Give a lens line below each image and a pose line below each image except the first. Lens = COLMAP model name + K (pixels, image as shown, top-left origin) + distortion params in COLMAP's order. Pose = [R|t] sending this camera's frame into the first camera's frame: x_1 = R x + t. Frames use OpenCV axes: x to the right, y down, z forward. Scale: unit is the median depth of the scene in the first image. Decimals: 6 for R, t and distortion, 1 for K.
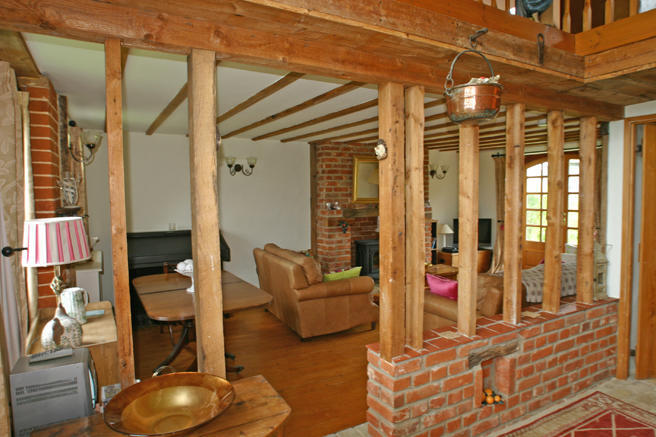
lens RADIAL K [[417.2, 0, 328.0], [0, 417.2, 218.5], [0, 0, 1]] dist [-0.061359, 0.037275]
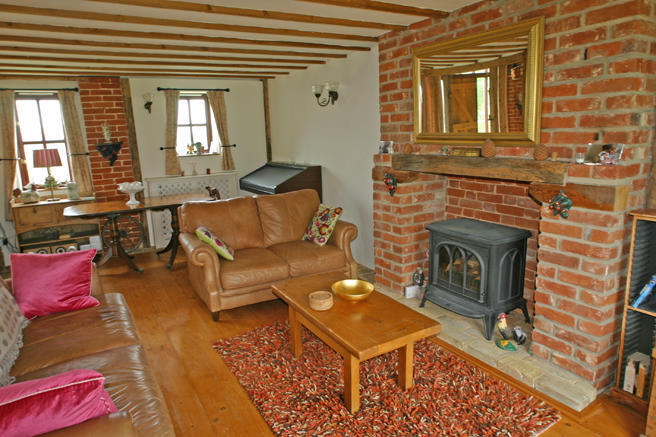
lens RADIAL K [[417.2, 0, 328.0], [0, 417.2, 218.5], [0, 0, 1]] dist [-0.061359, 0.037275]
pose [[0.032180, 0.212029, -0.976733, 0.615259], [-0.028750, 0.977032, 0.211146, -0.053445], [0.999068, 0.021287, 0.037537, 0.906135]]
